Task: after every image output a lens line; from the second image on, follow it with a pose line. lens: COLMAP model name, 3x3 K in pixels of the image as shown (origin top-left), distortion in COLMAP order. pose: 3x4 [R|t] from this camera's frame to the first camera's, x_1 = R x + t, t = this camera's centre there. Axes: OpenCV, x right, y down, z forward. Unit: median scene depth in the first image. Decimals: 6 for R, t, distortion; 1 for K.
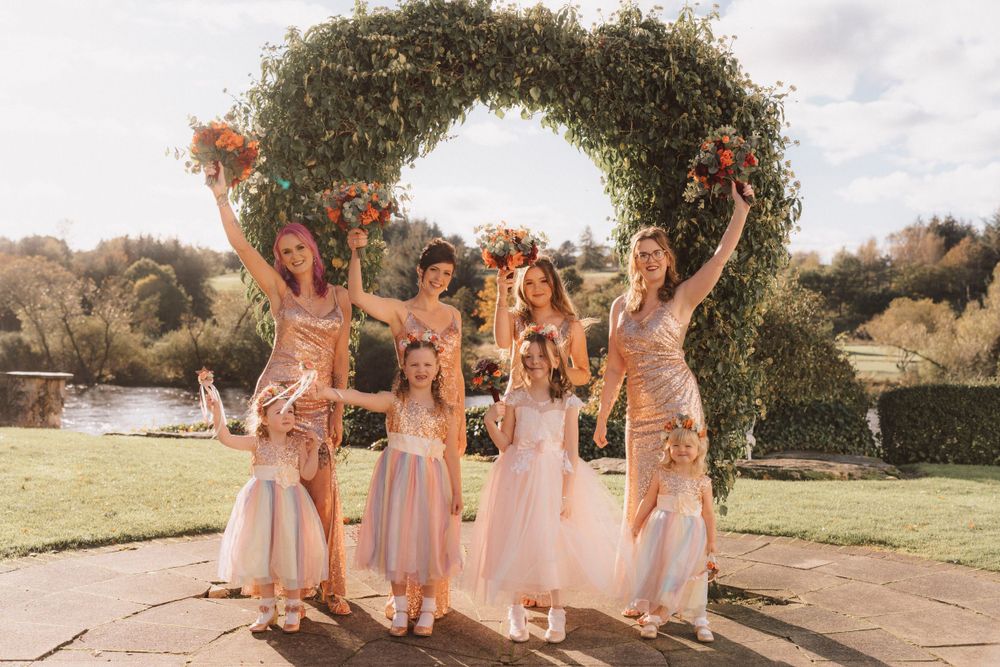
lens RADIAL K [[1194.2, 0, 500.4], [0, 1194.2, 332.5], [0, 0, 1]] dist [-0.022693, 0.000000]
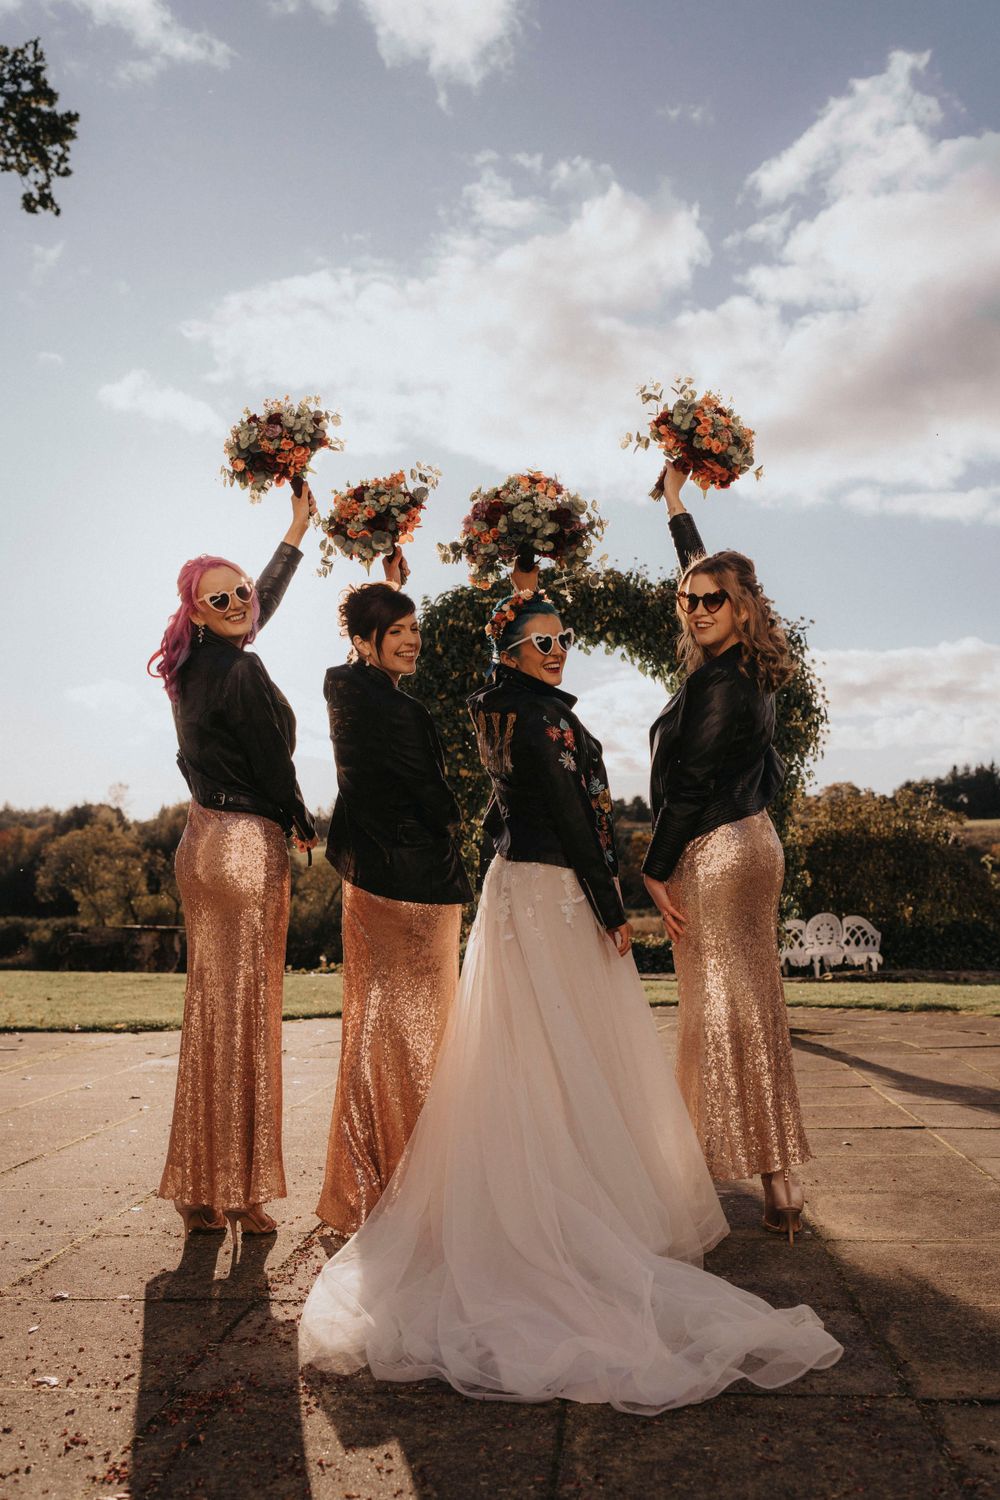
lens RADIAL K [[1538.0, 0, 499.7], [0, 1538.0, 749.1], [0, 0, 1]] dist [-0.011332, 0.000000]
pose [[0.994333, -0.041746, -0.097769, 0.063128], [0.031053, 0.993617, -0.108443, 0.094713], [0.101672, 0.104793, 0.989283, -0.621349]]
